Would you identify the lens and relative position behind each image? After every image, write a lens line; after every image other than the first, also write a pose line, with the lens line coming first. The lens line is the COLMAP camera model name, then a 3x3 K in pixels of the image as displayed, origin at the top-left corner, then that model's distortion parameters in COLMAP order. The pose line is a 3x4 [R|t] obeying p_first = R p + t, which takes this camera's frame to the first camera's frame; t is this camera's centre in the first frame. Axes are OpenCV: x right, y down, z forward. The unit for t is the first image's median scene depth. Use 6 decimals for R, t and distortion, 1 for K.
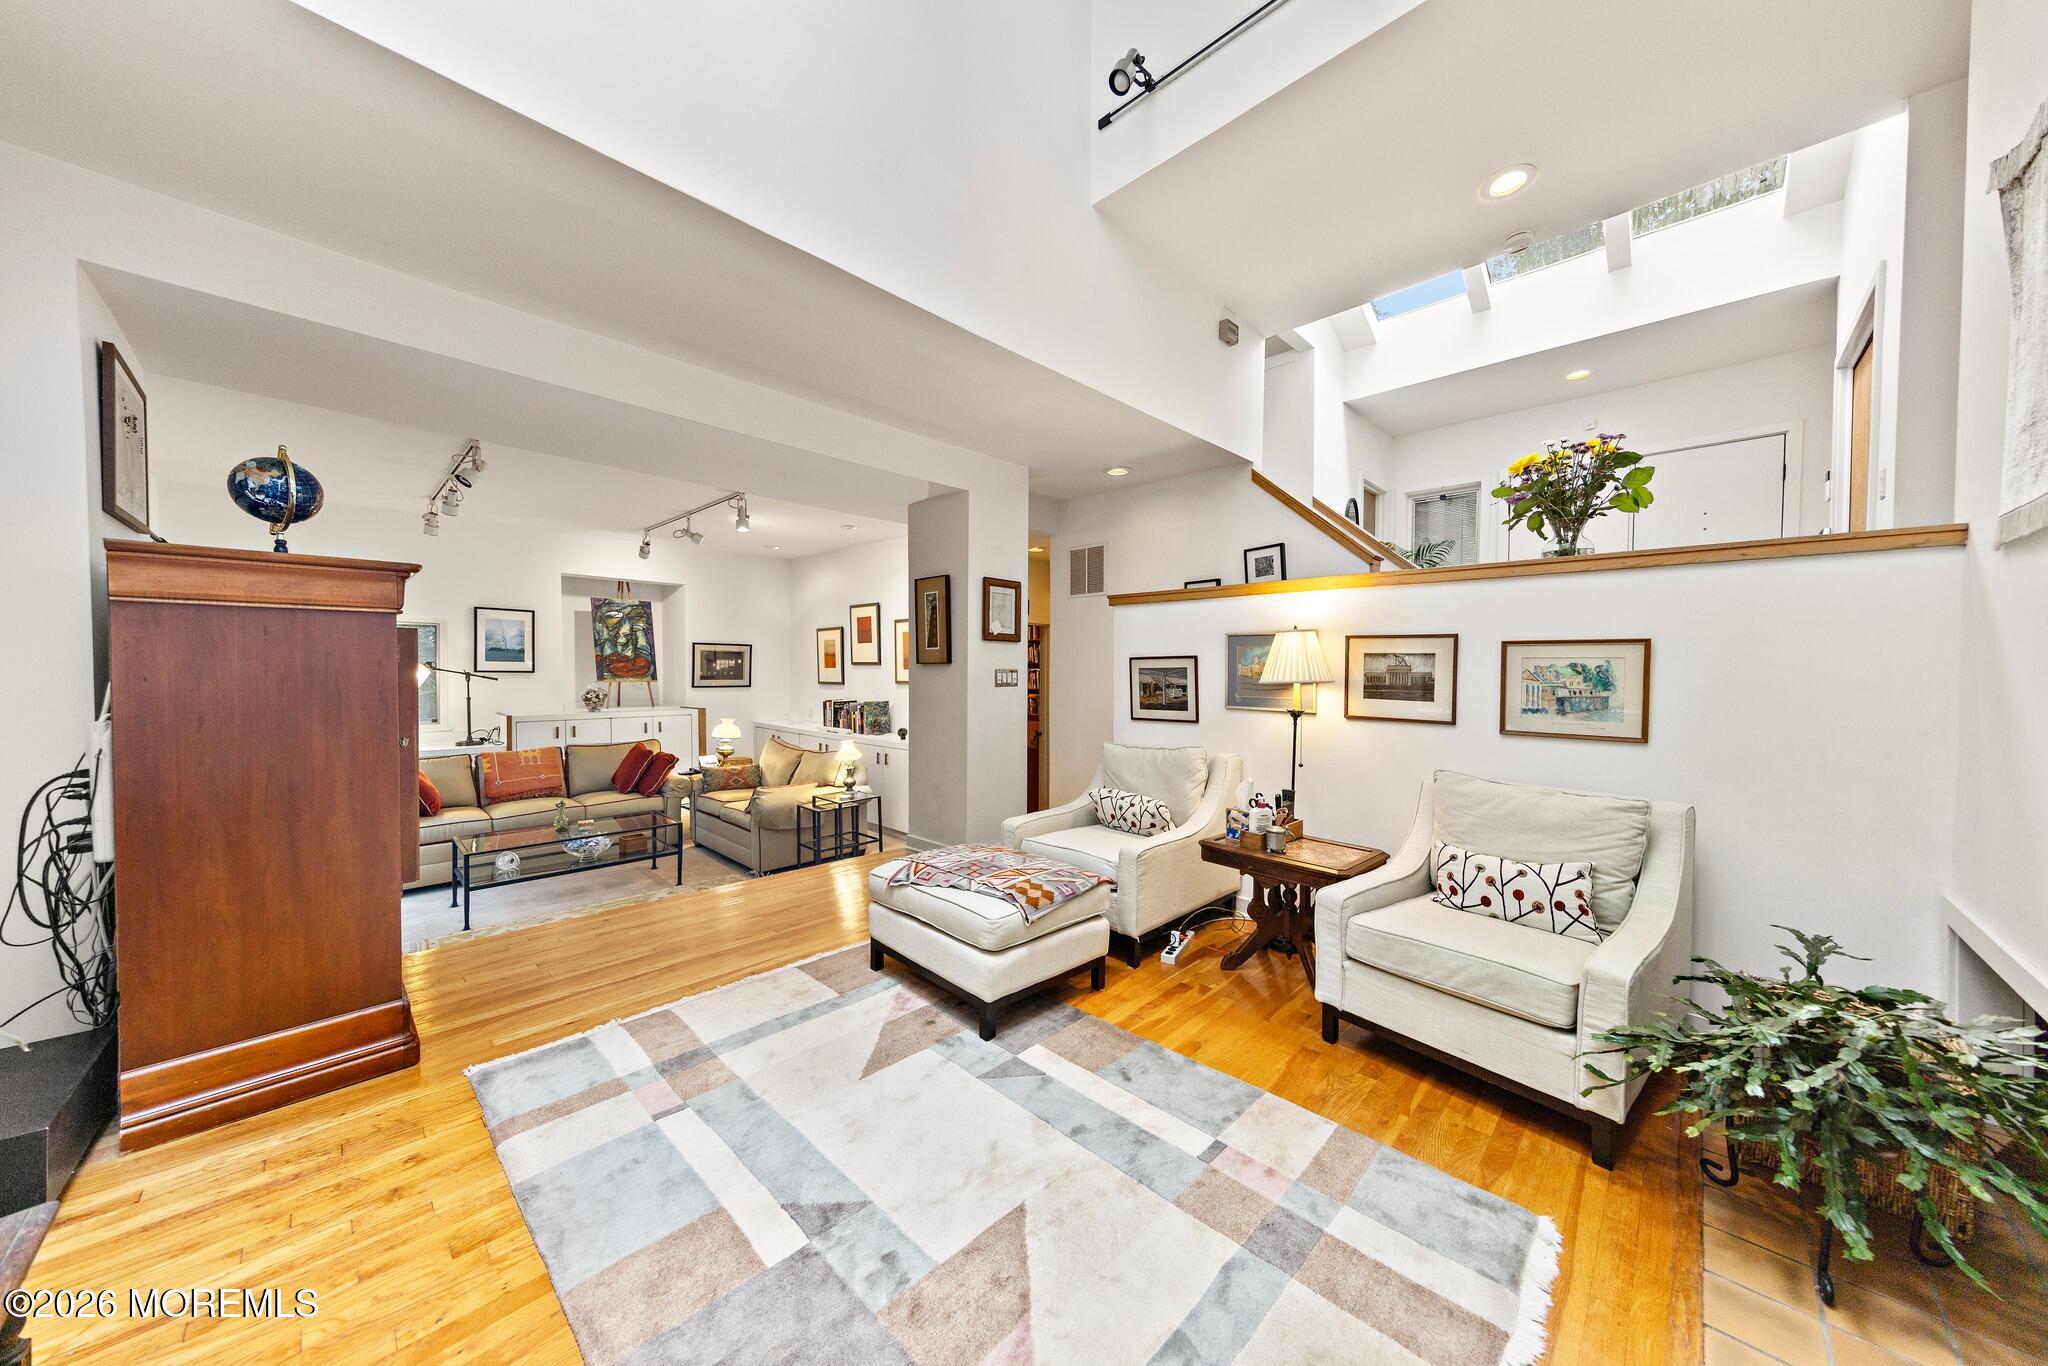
lens RADIAL K [[689.0, 0, 1026.4], [0, 689.0, 683.5], [0, 0, 1]] dist [-0.006452, -0.000095]
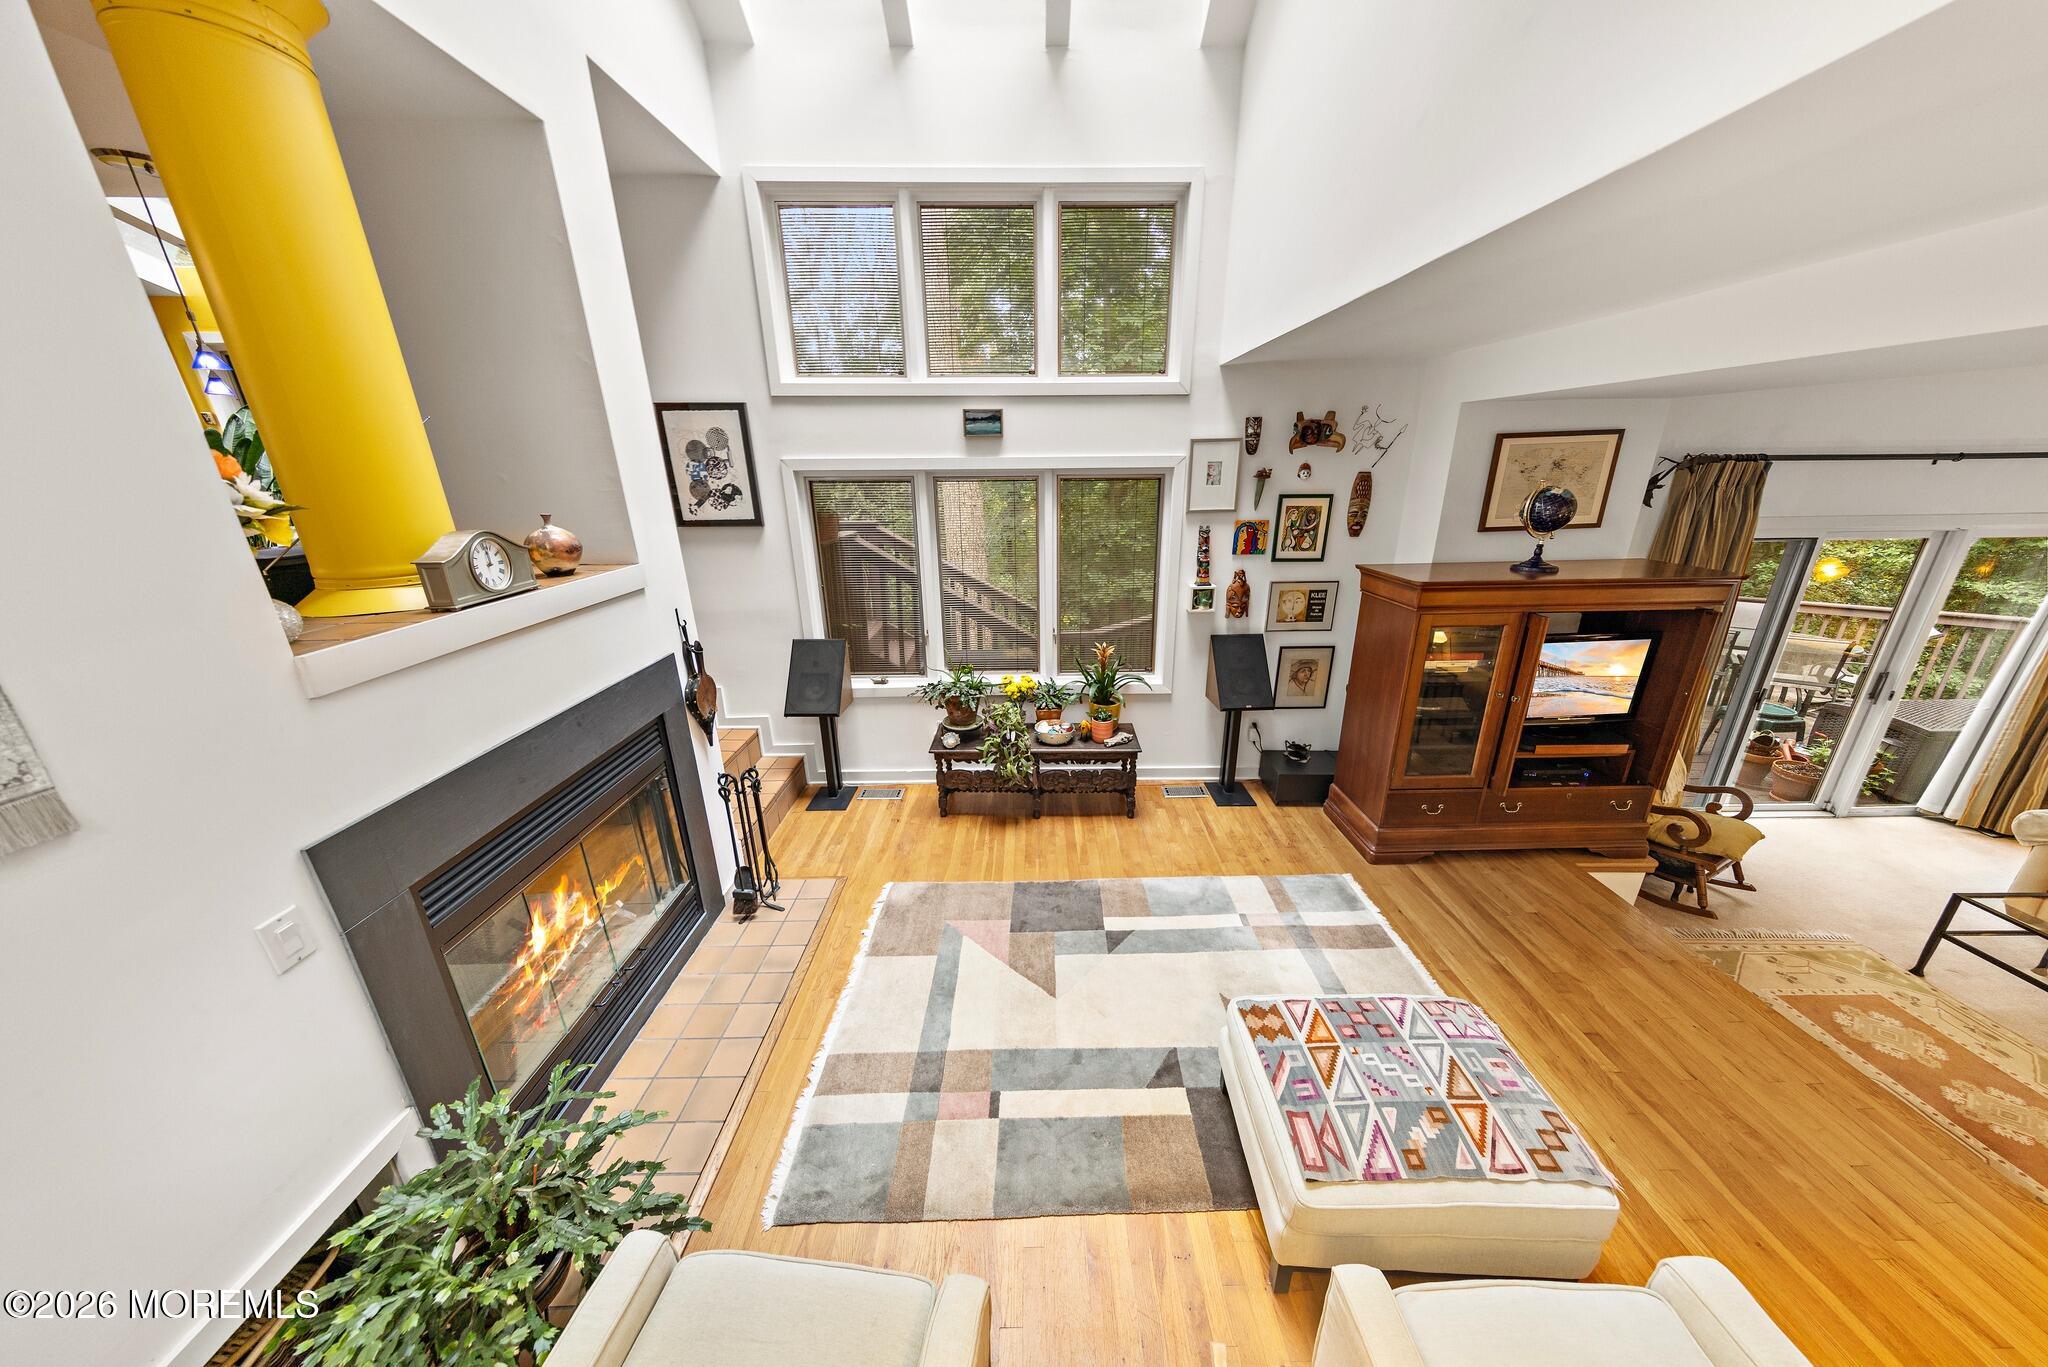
lens RADIAL K [[652.1, 0, 1034.7], [0, 652.1, 688.4], [0, 0, 1]] dist [0.010369, -0.000076]
pose [[-0.696550, 0.221316, -0.682523, 0.662809], [-0.020125, 0.944840, 0.326914, -0.348038], [0.717226, 0.241448, -0.653674, 1.247951]]
